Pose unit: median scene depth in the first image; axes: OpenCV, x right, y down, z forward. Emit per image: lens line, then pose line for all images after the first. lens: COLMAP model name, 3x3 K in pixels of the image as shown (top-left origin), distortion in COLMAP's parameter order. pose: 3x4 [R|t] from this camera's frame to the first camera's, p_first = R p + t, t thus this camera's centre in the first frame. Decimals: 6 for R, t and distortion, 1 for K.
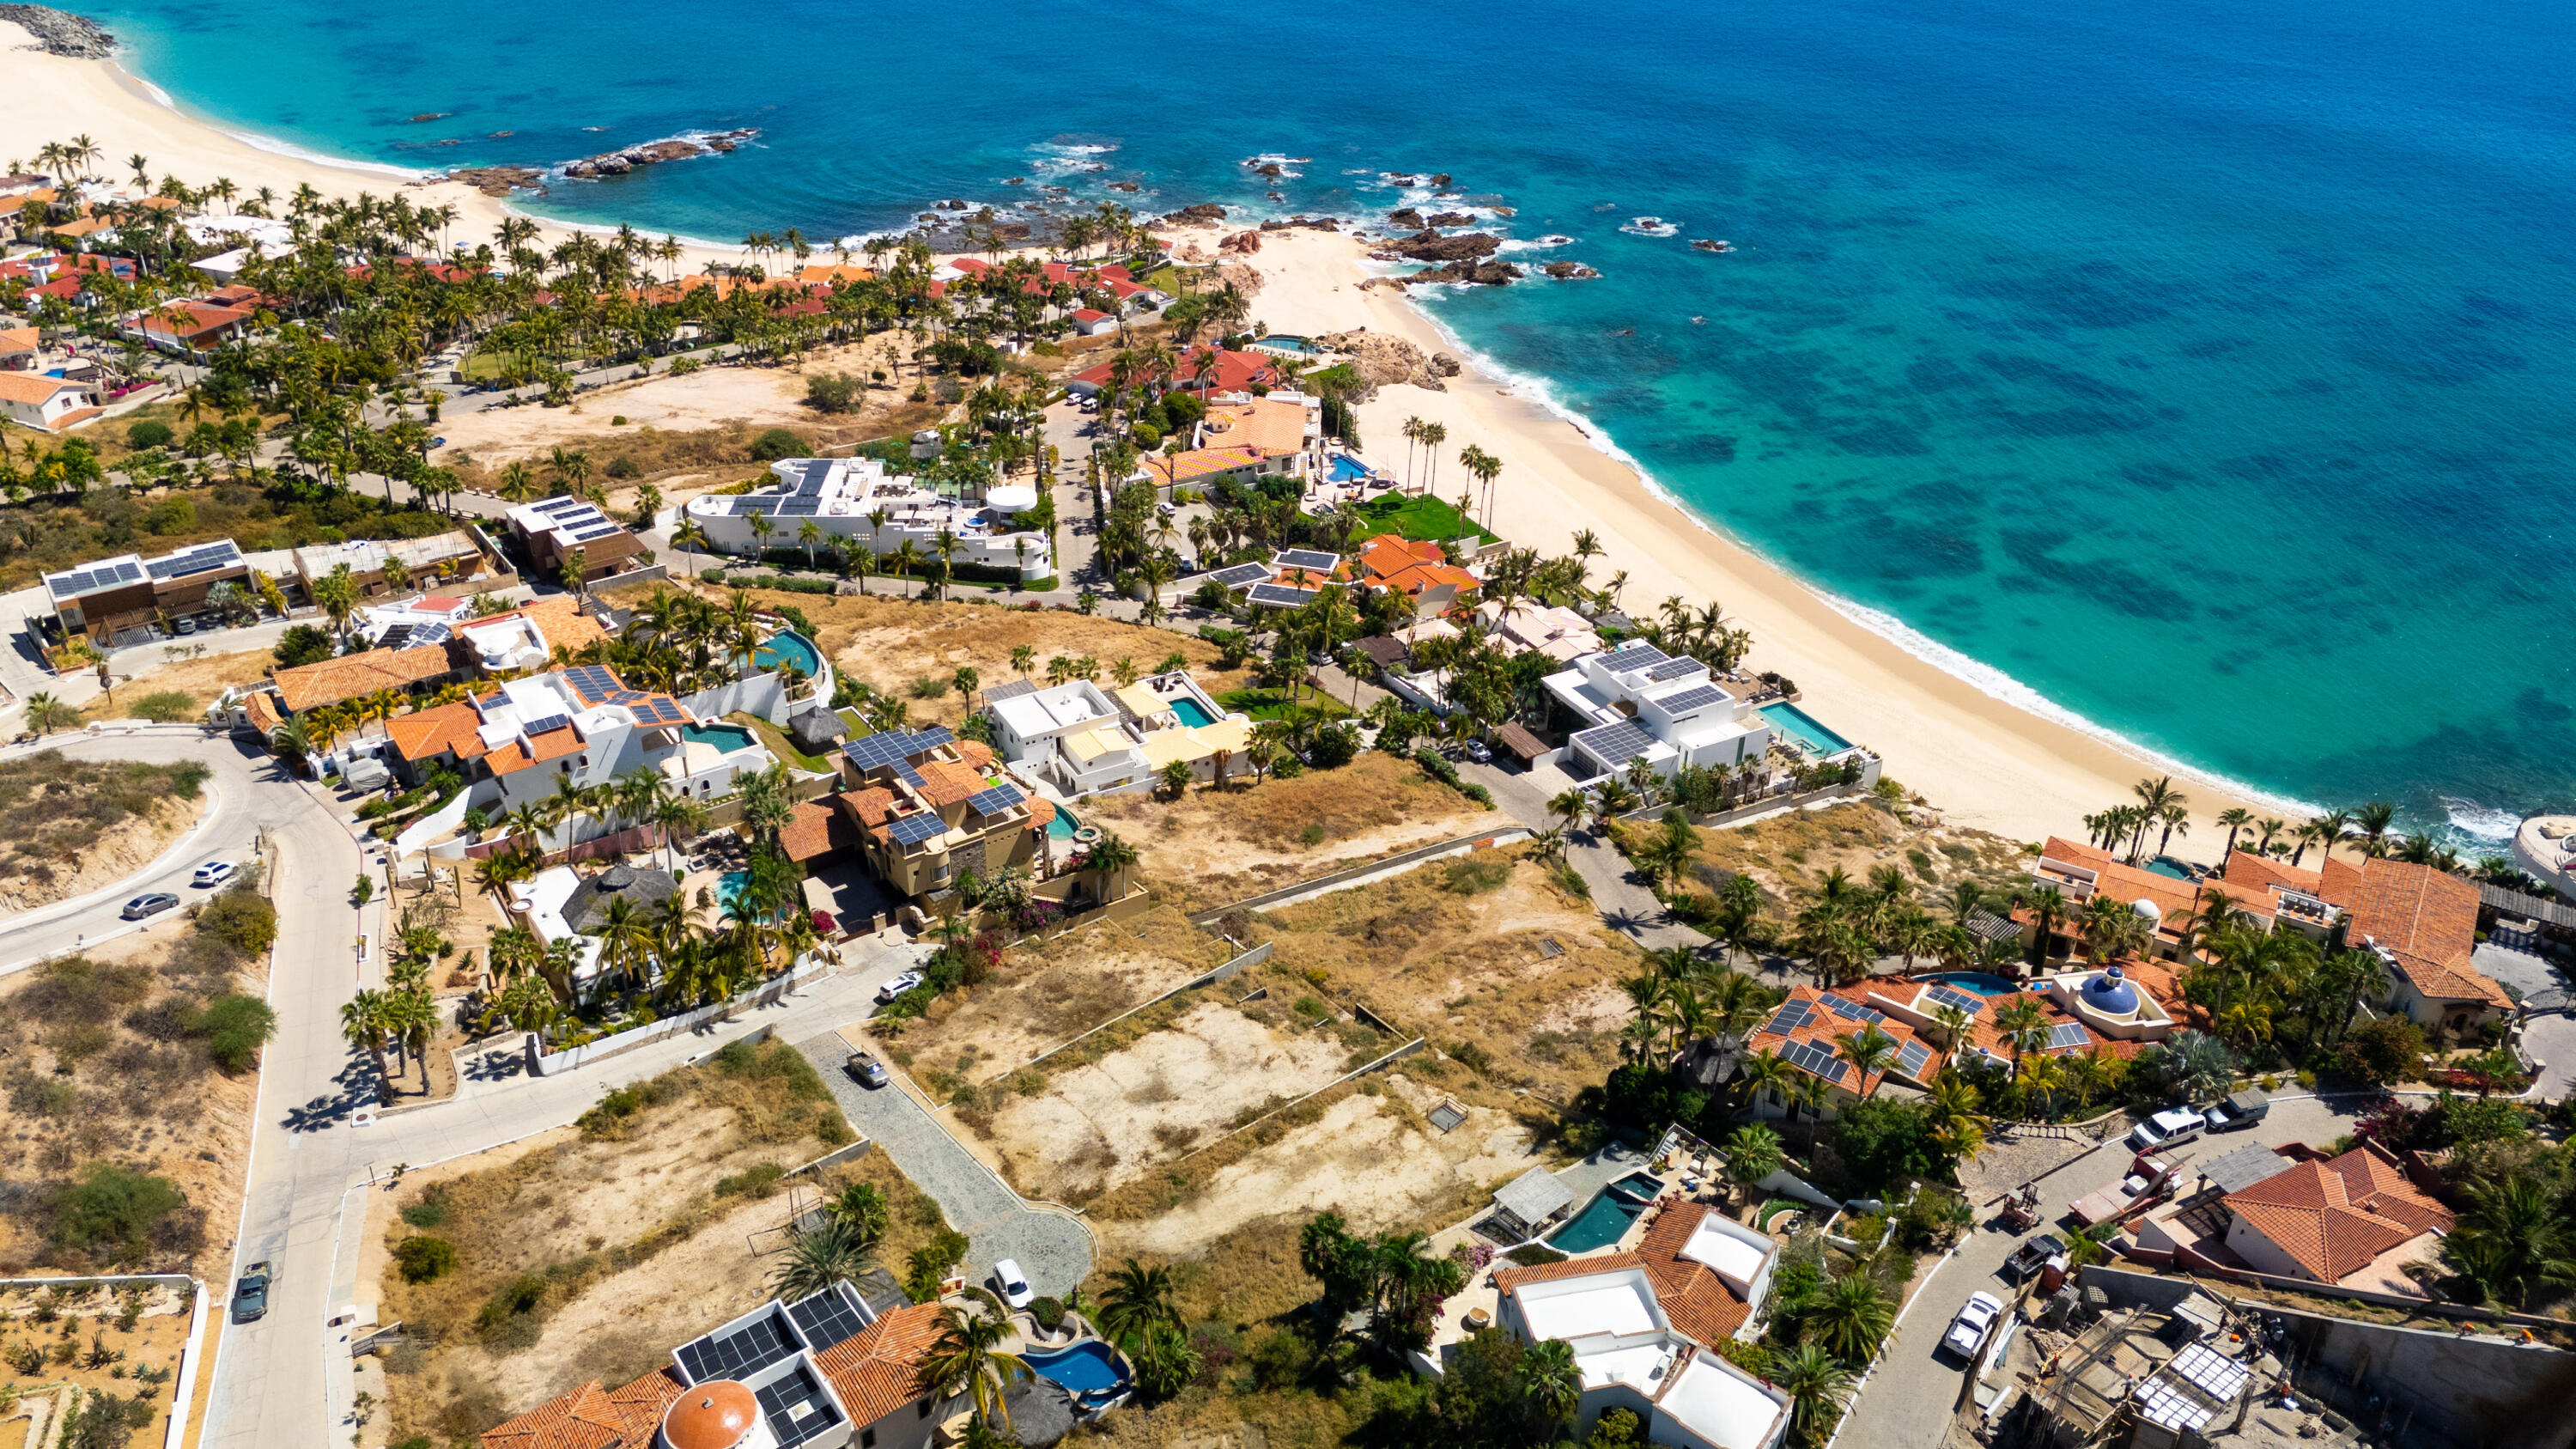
lens RADIAL K [[1885.9, 0, 1288.0], [0, 1885.9, 724.5], [0, 0, 1]] dist [0.090103, -0.089338]
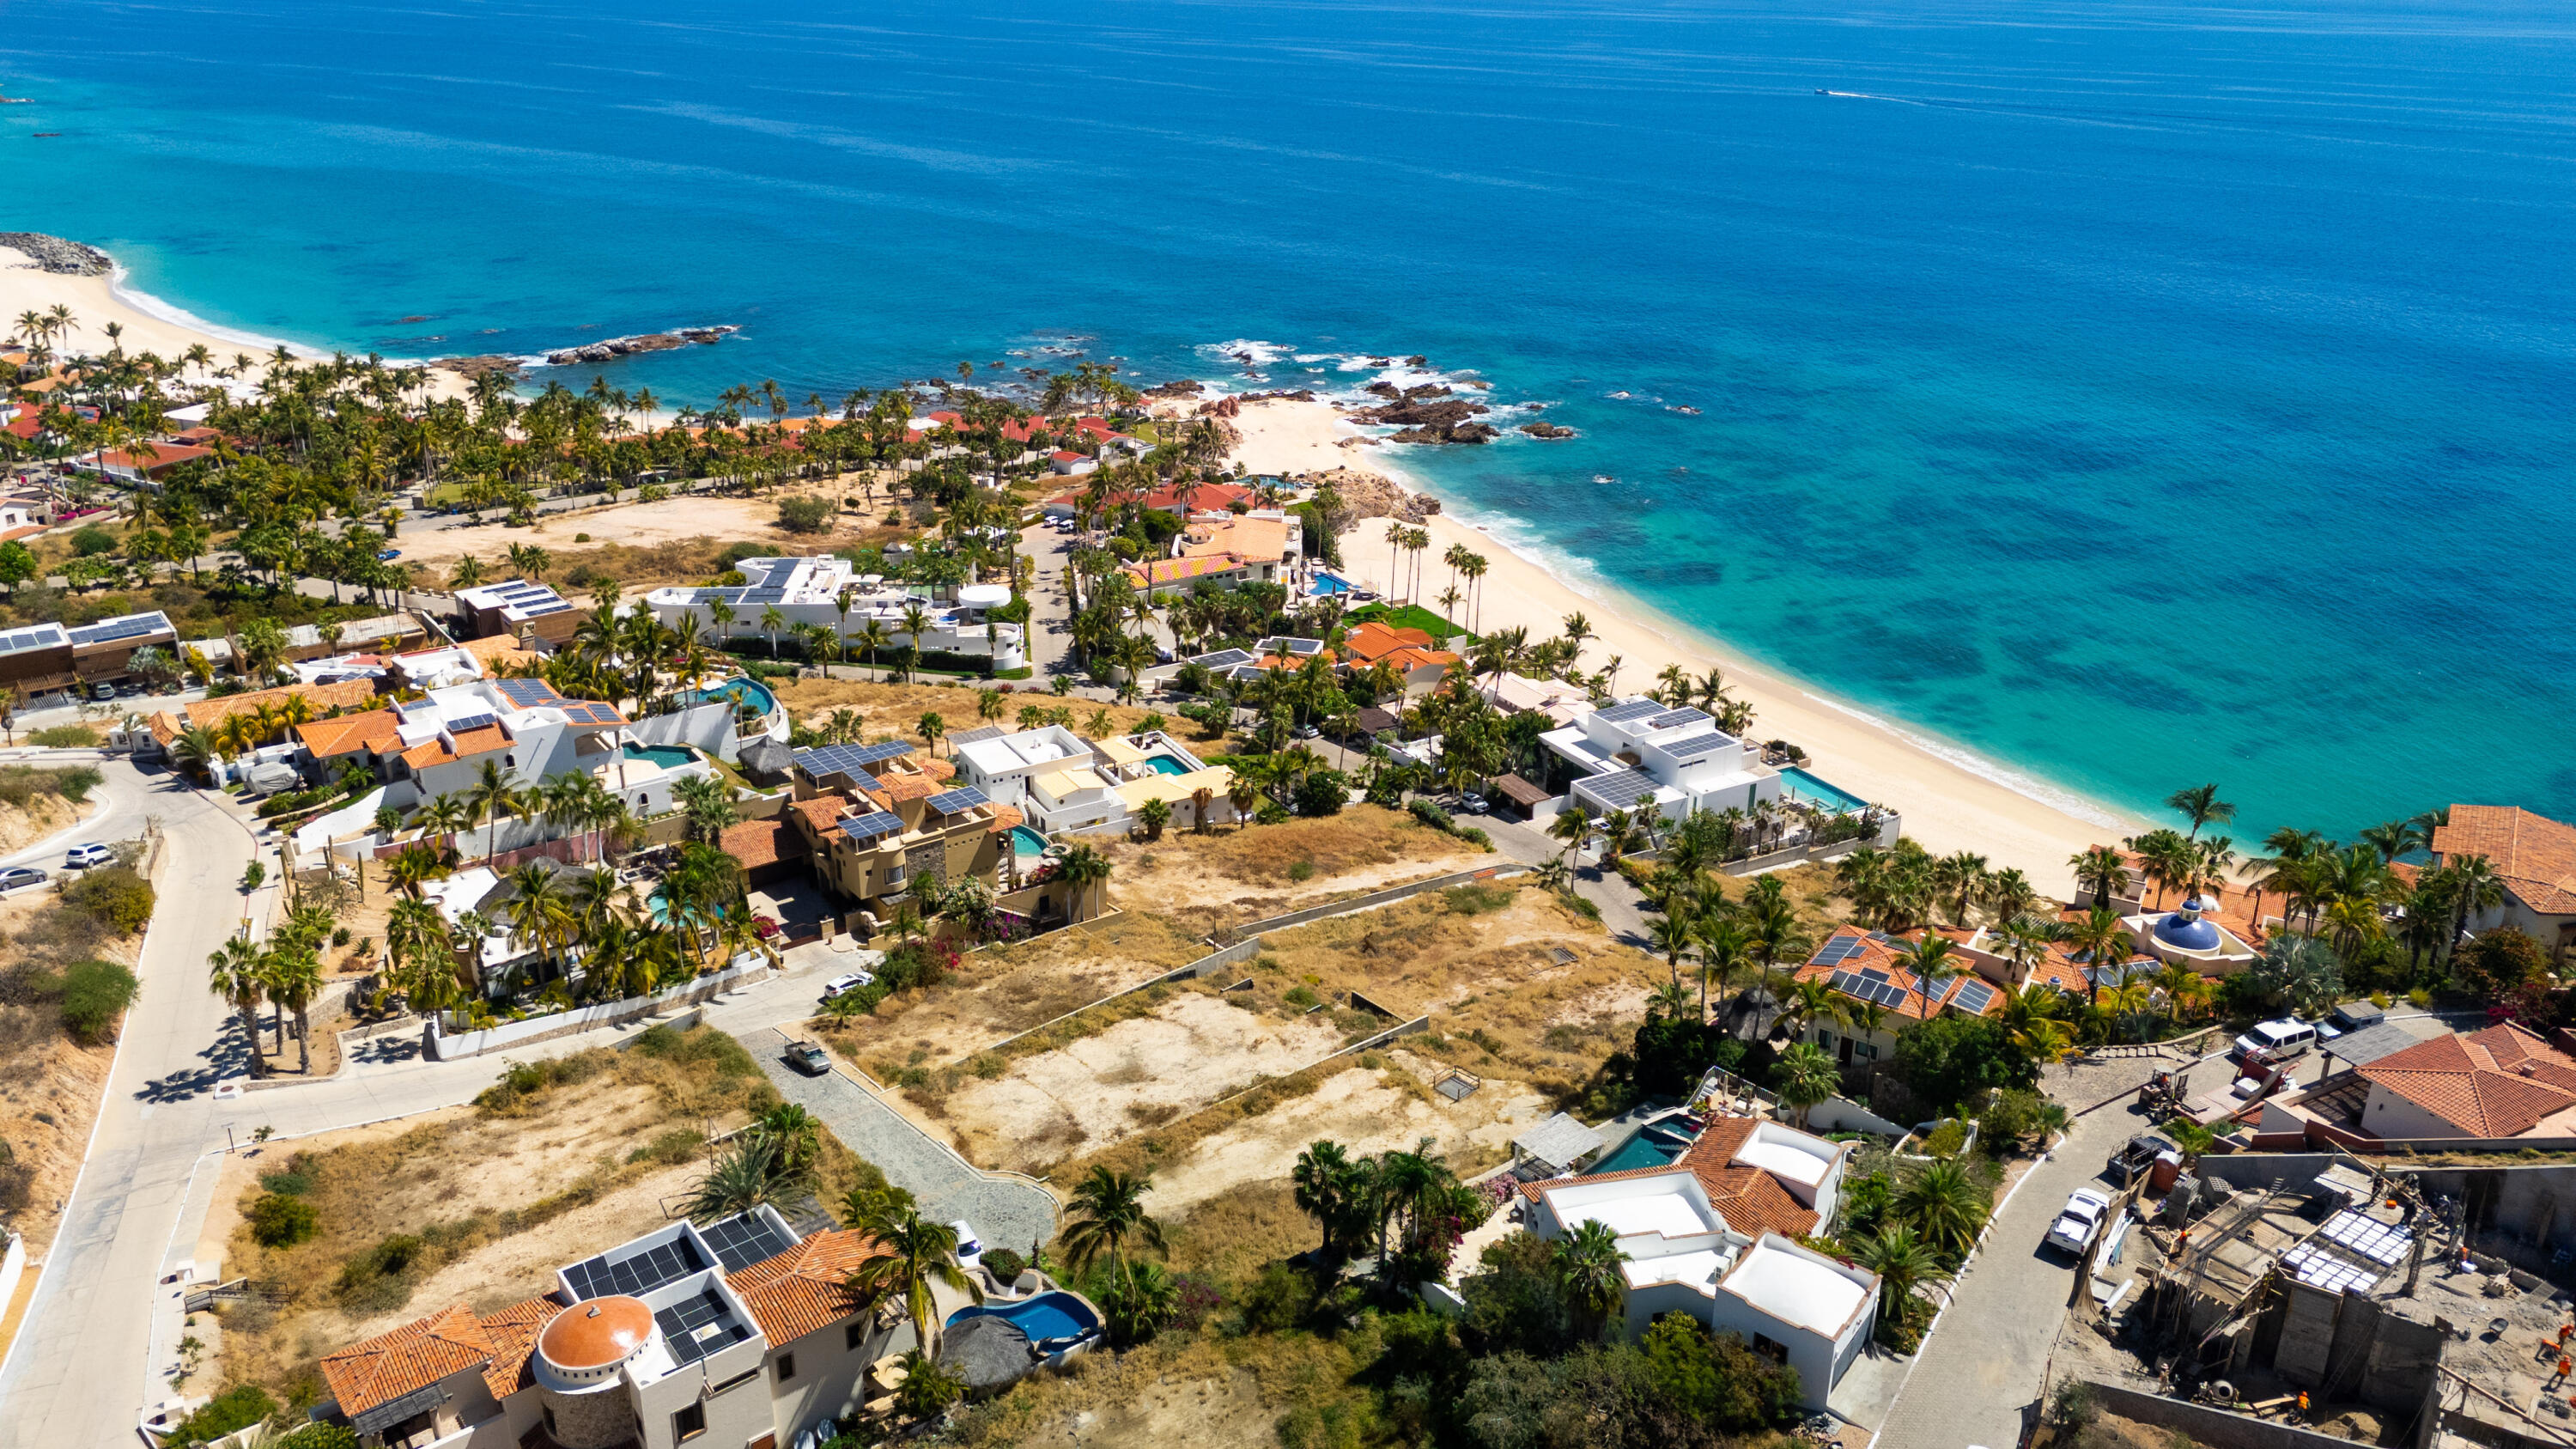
lens RADIAL K [[1885.9, 0, 1288.0], [0, 1885.9, 724.5], [0, 0, 1]] dist [0.090103, -0.089338]
pose [[0.999875, -0.011799, 0.010568, -0.002428], [0.013157, 0.990171, -0.139244, 0.135660], [-0.008821, 0.139365, 0.990202, 0.078835]]
